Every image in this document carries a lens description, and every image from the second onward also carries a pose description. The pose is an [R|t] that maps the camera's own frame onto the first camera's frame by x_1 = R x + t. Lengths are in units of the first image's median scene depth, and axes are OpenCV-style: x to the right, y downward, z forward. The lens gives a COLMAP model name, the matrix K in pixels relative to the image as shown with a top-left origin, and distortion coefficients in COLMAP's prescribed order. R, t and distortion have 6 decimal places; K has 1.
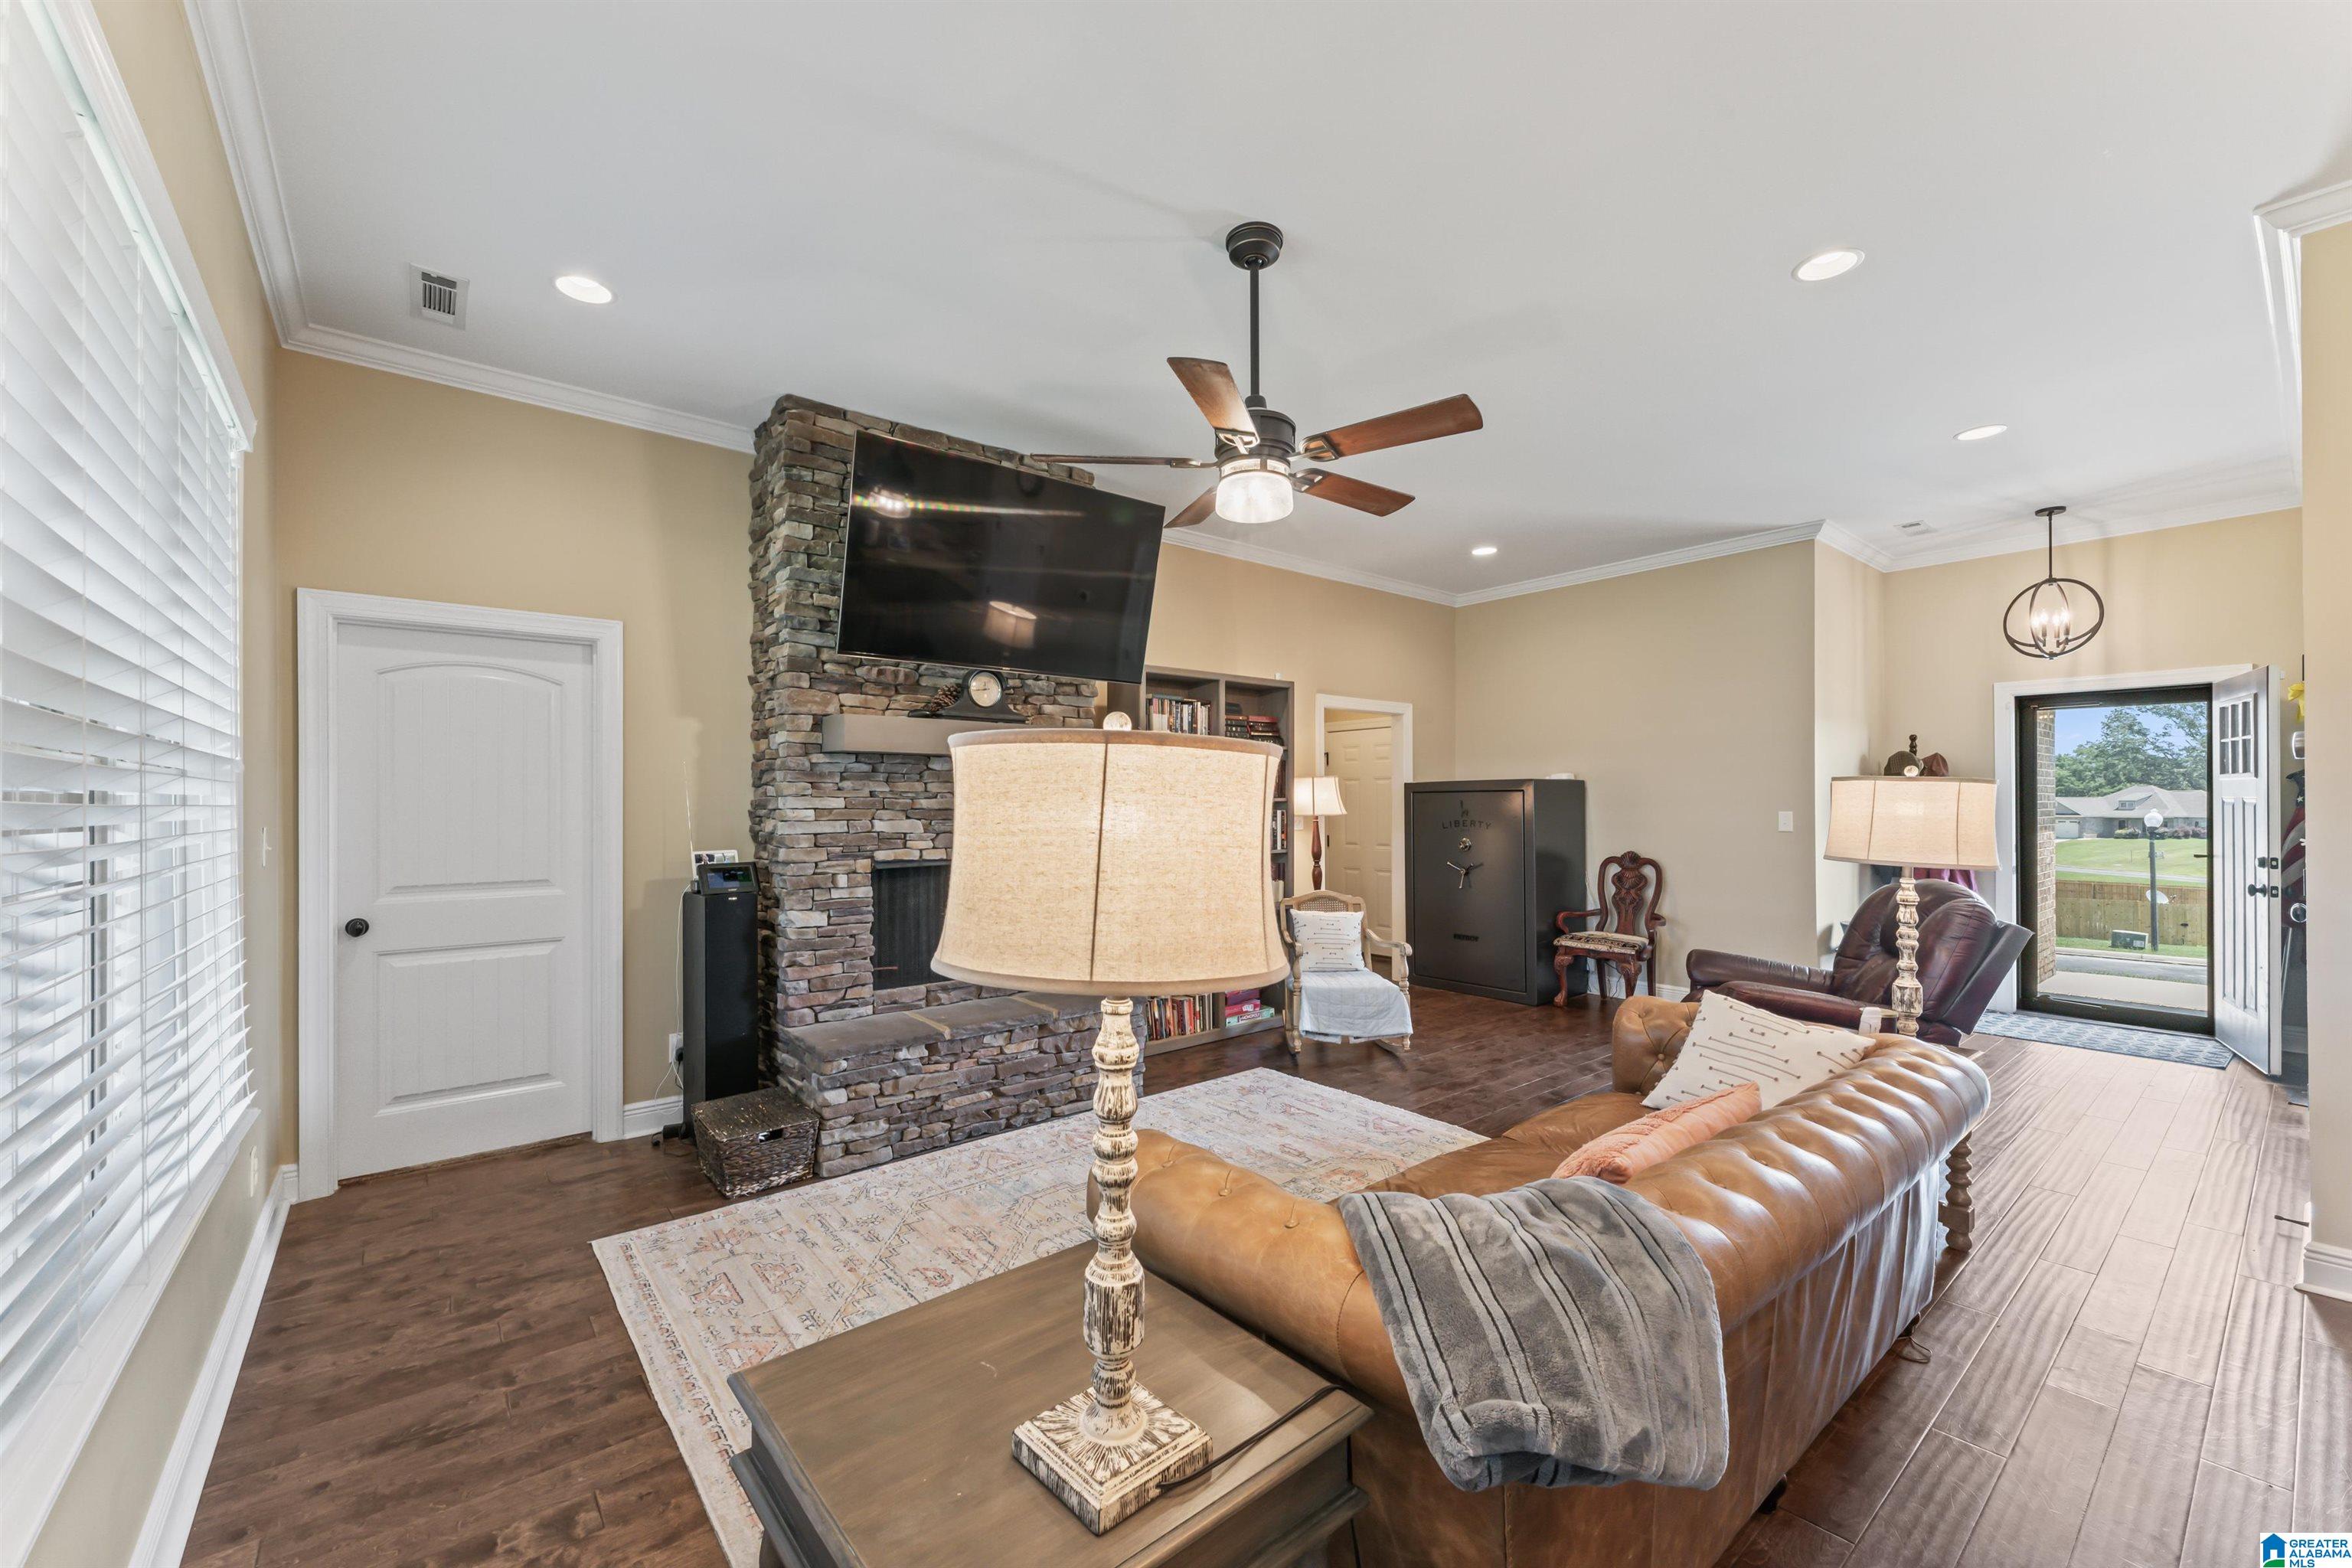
lens RADIAL K [[938.3, 0, 1172.5], [0, 938.3, 796.7], [0, 0, 1]] dist [0.001436, 0.000218]
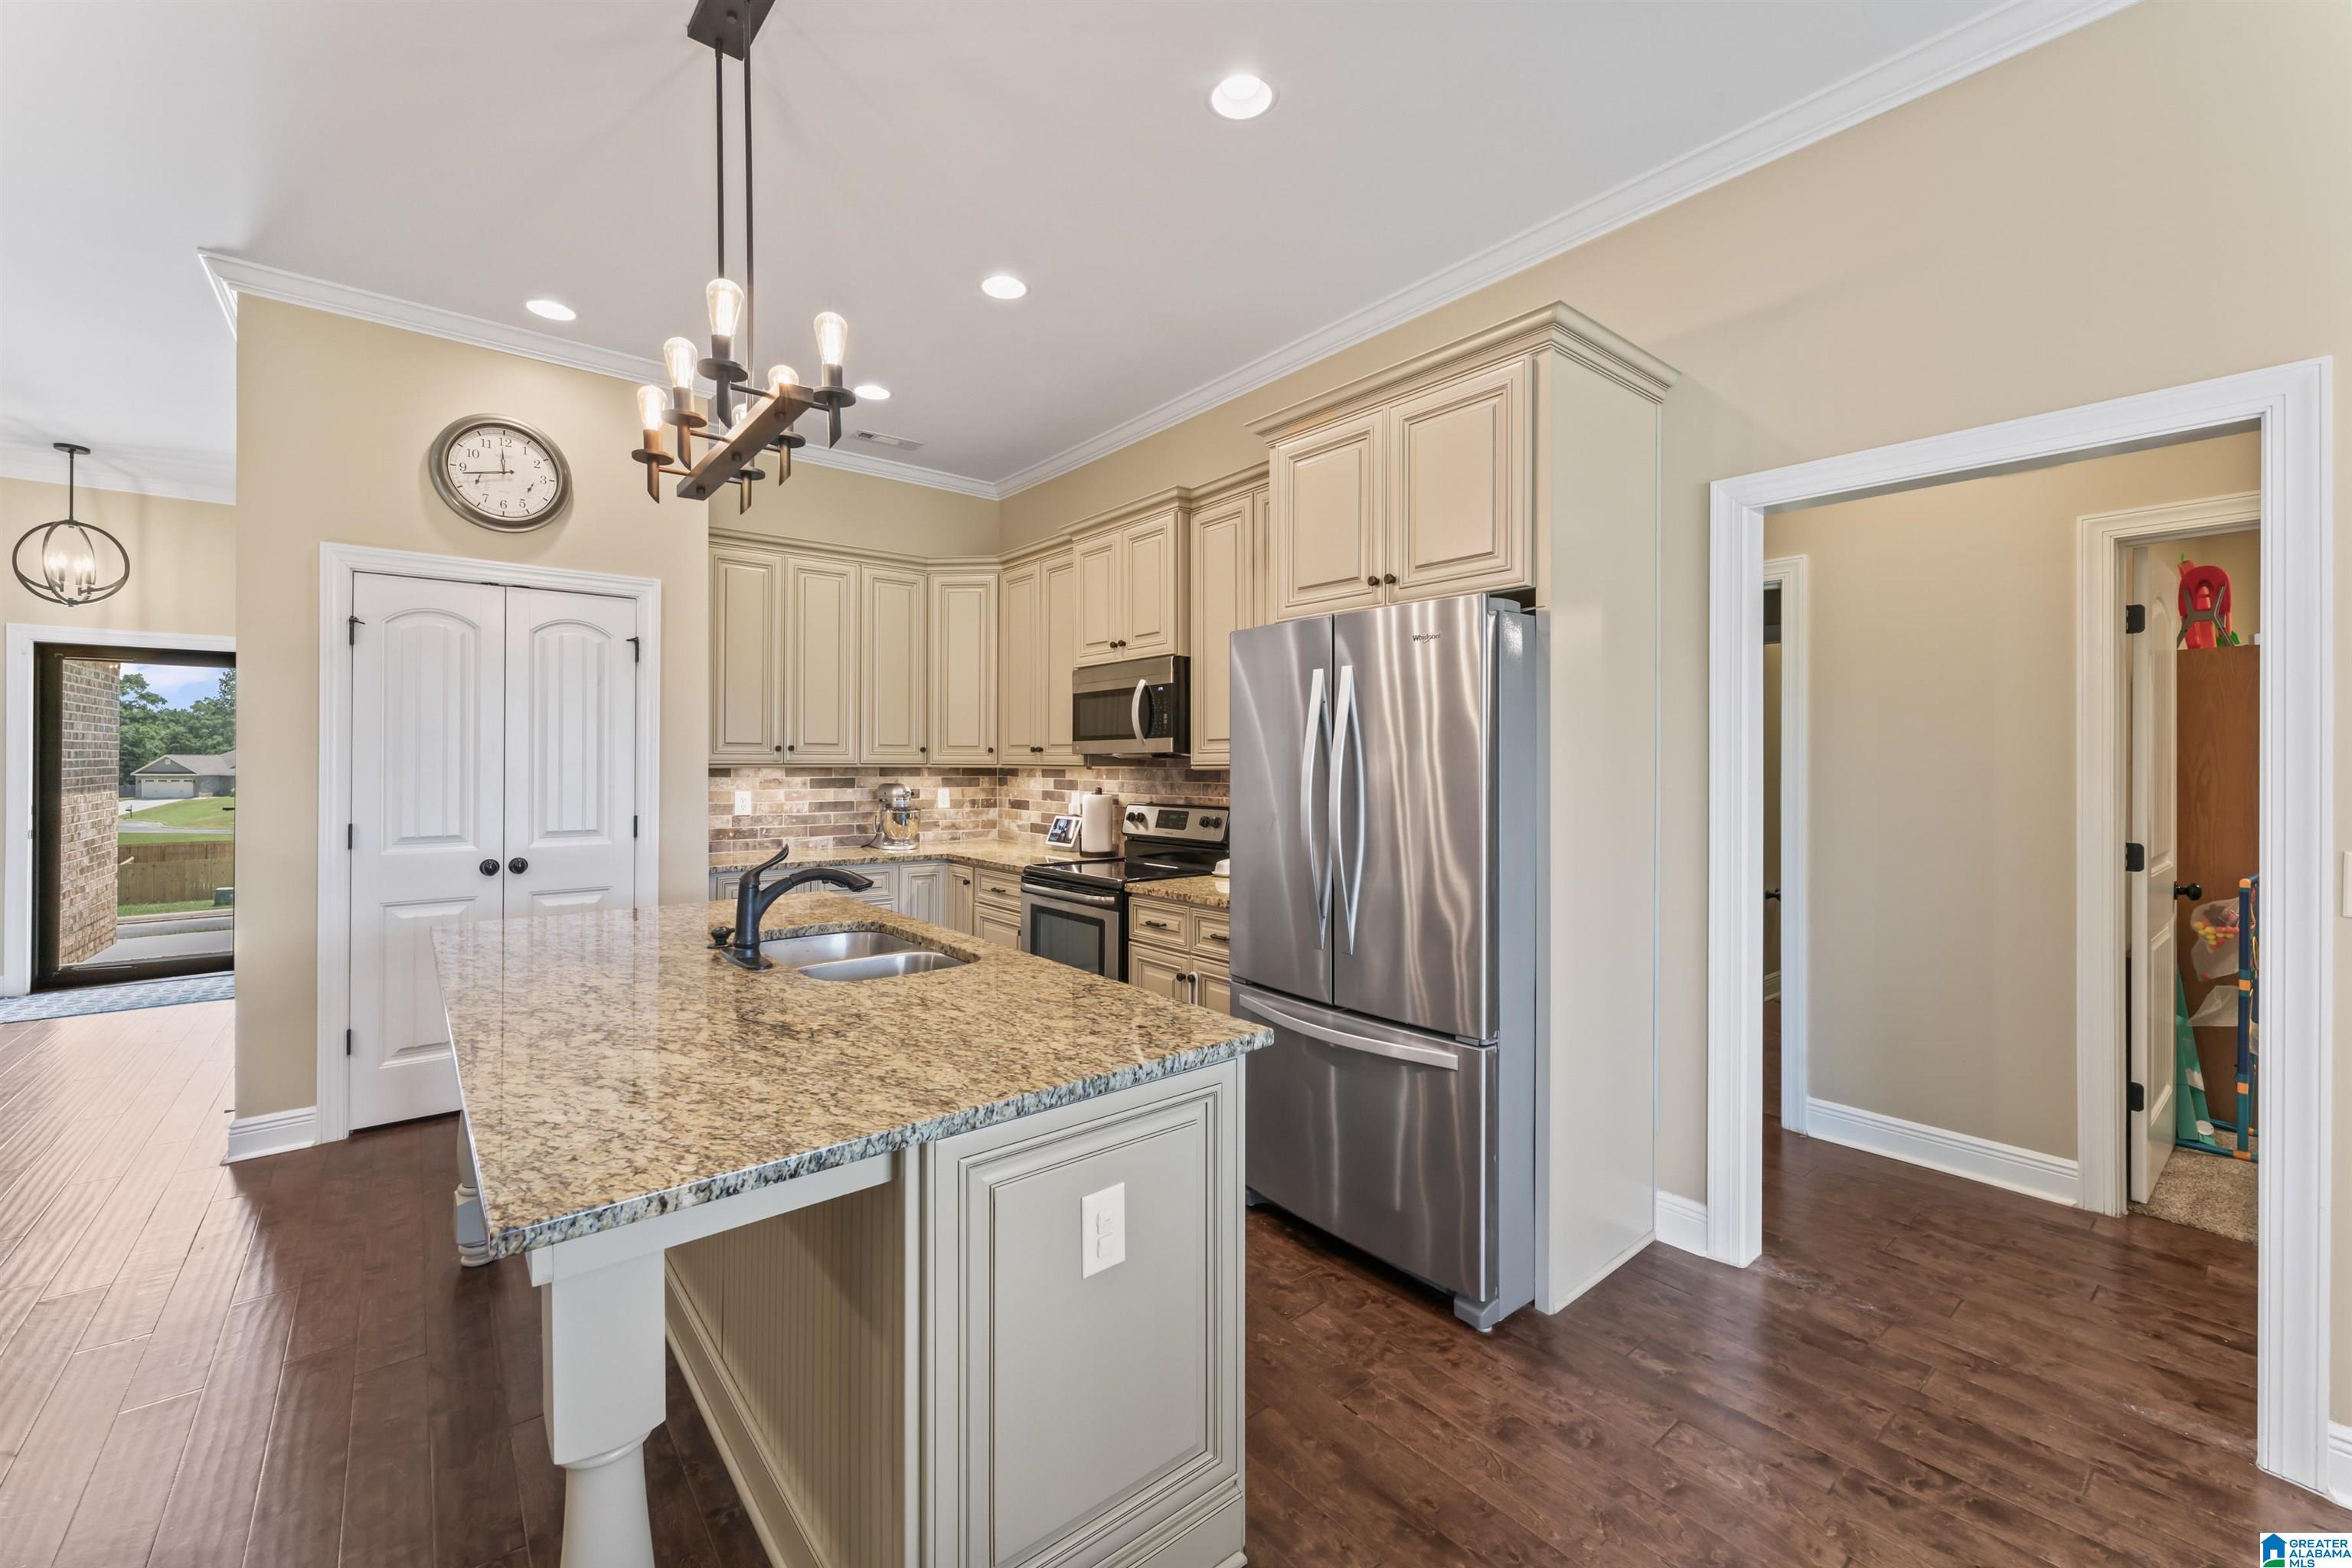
lens RADIAL K [[938.3, 0, 1182.7], [0, 938.3, 758.5], [0, 0, 1]] dist [0.001436, 0.000218]
pose [[-0.002483, 0.004834, 0.999985, -0.007274], [-0.008748, 0.999950, -0.004855, 0.000447], [-0.999959, -0.008760, -0.002440, -0.137465]]
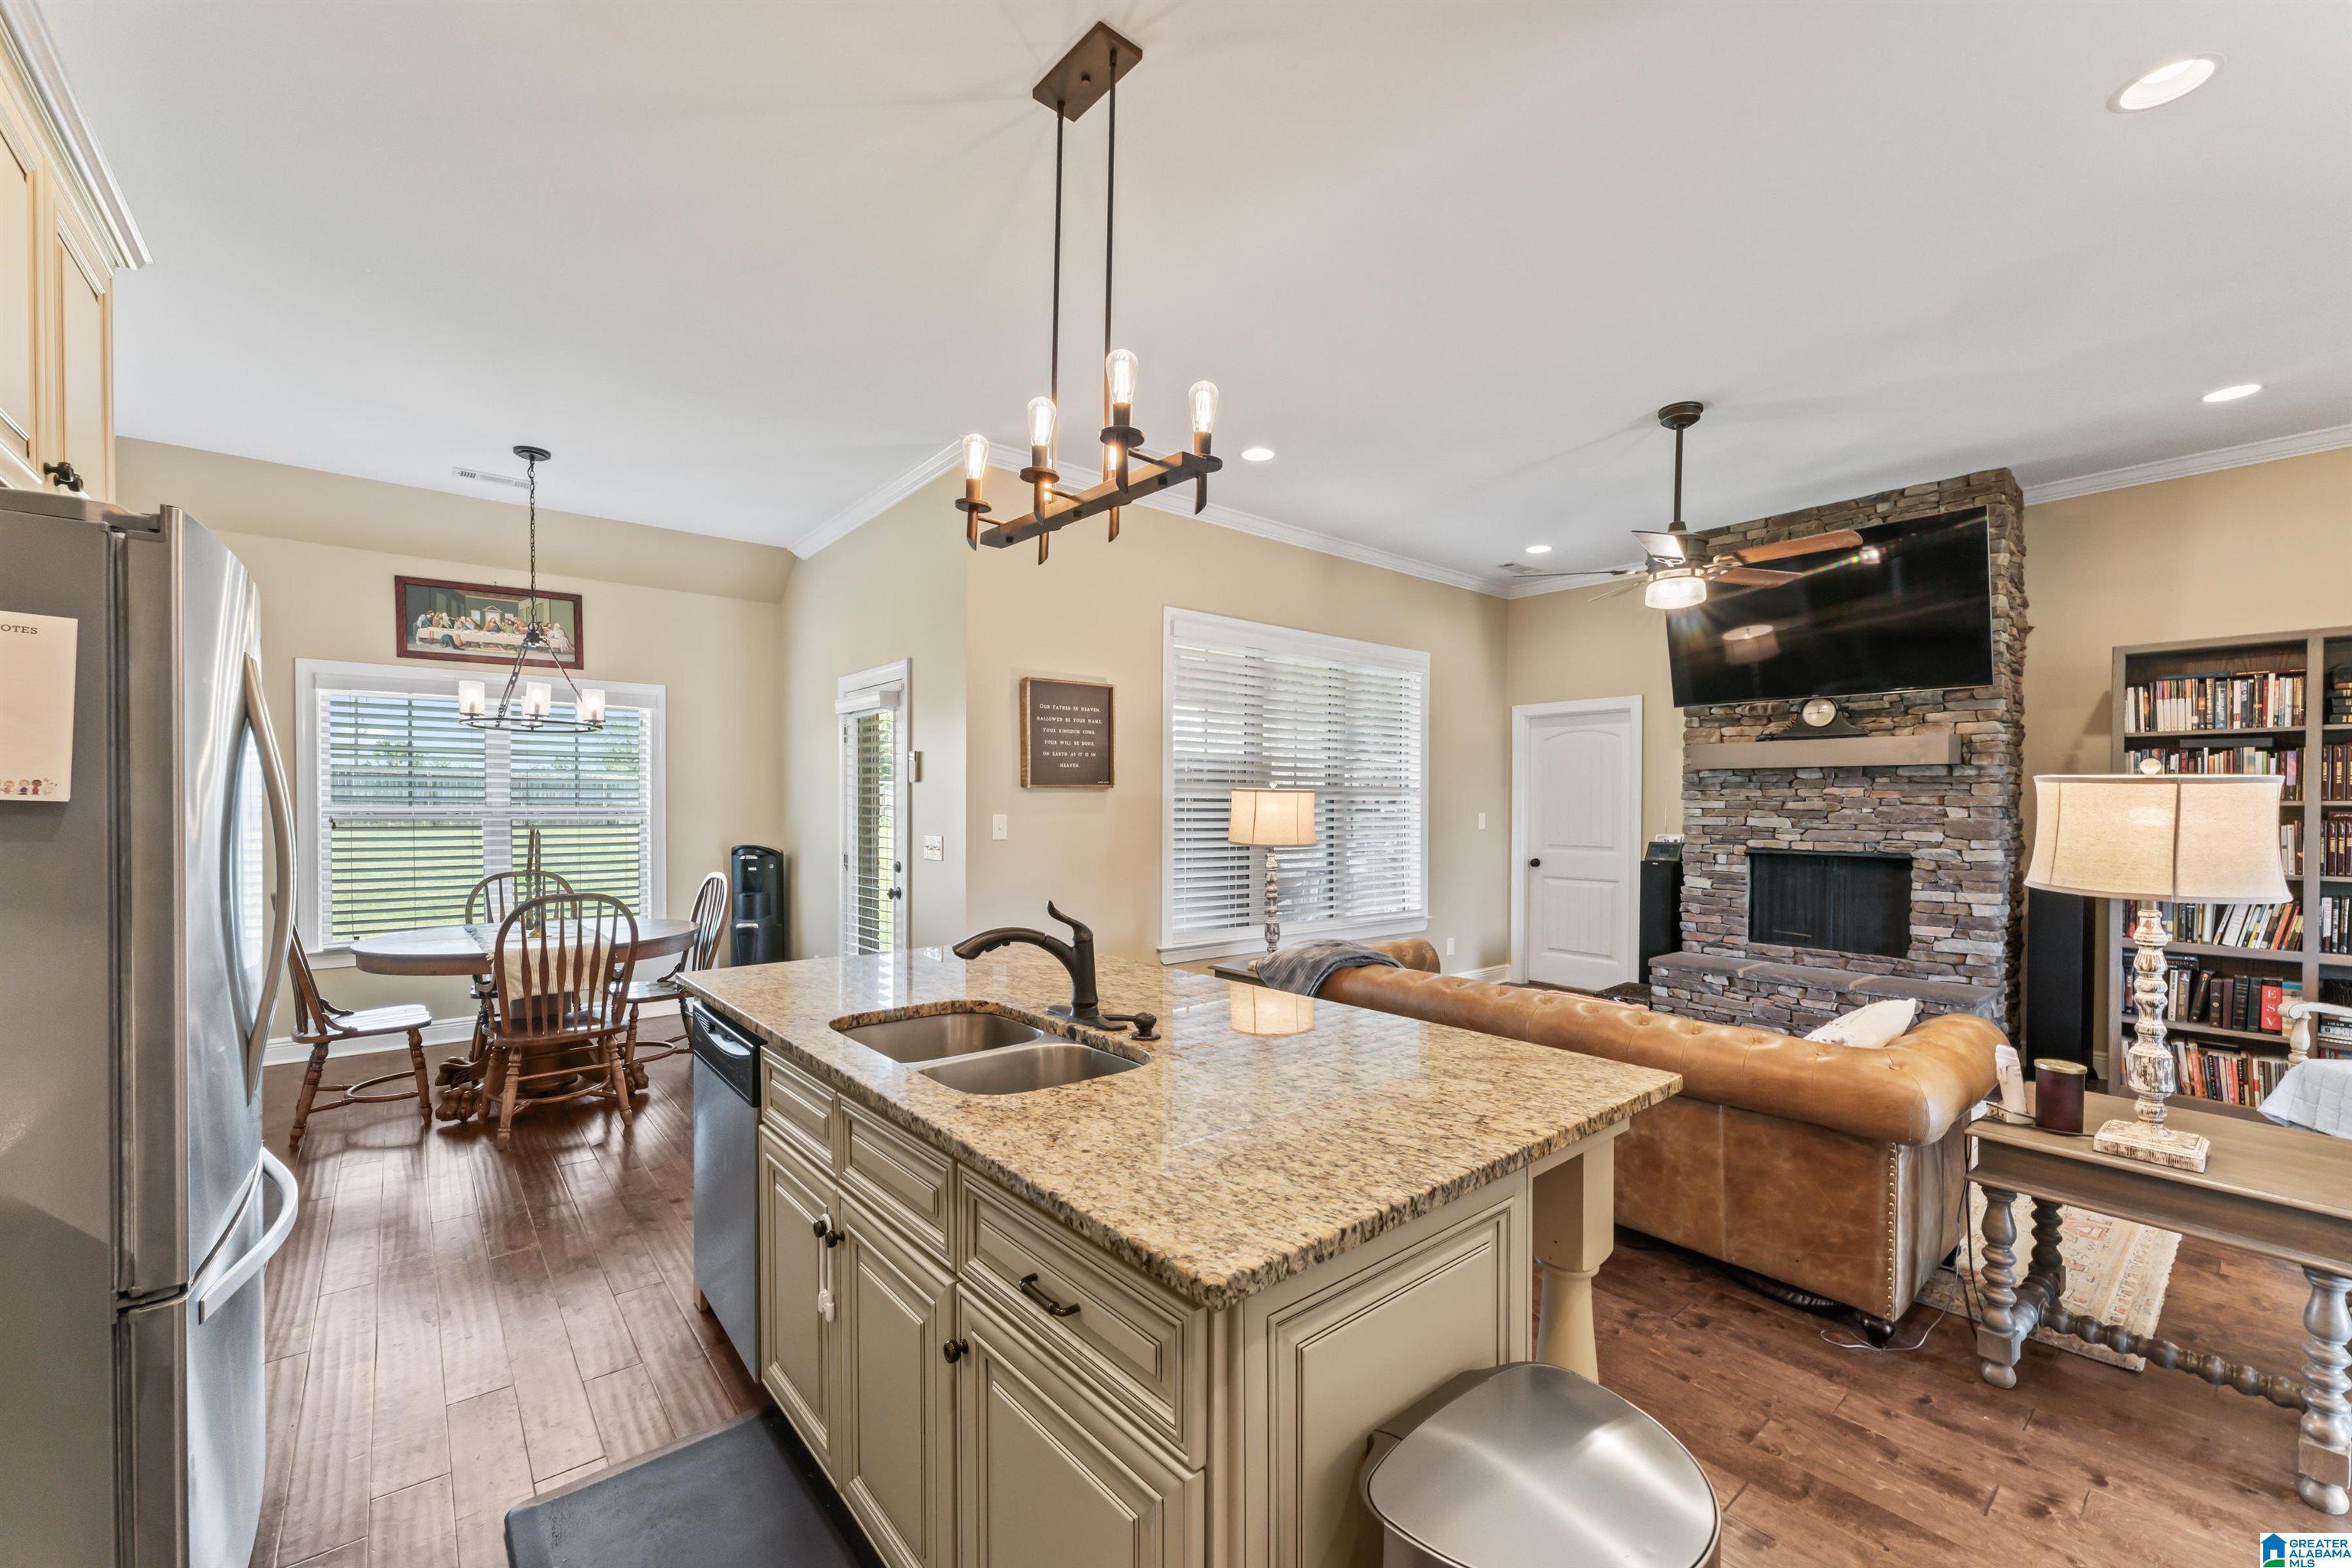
lens RADIAL K [[938.3, 0, 1185.1], [0, 938.3, 818.9], [0, 0, 1]] dist [0.001436, 0.000218]
pose [[0.013683, 0.019375, -0.999719, 0.988057], [0.001163, 0.999811, 0.019393, -0.000044], [0.999906, -0.001428, 0.013658, 0.151480]]
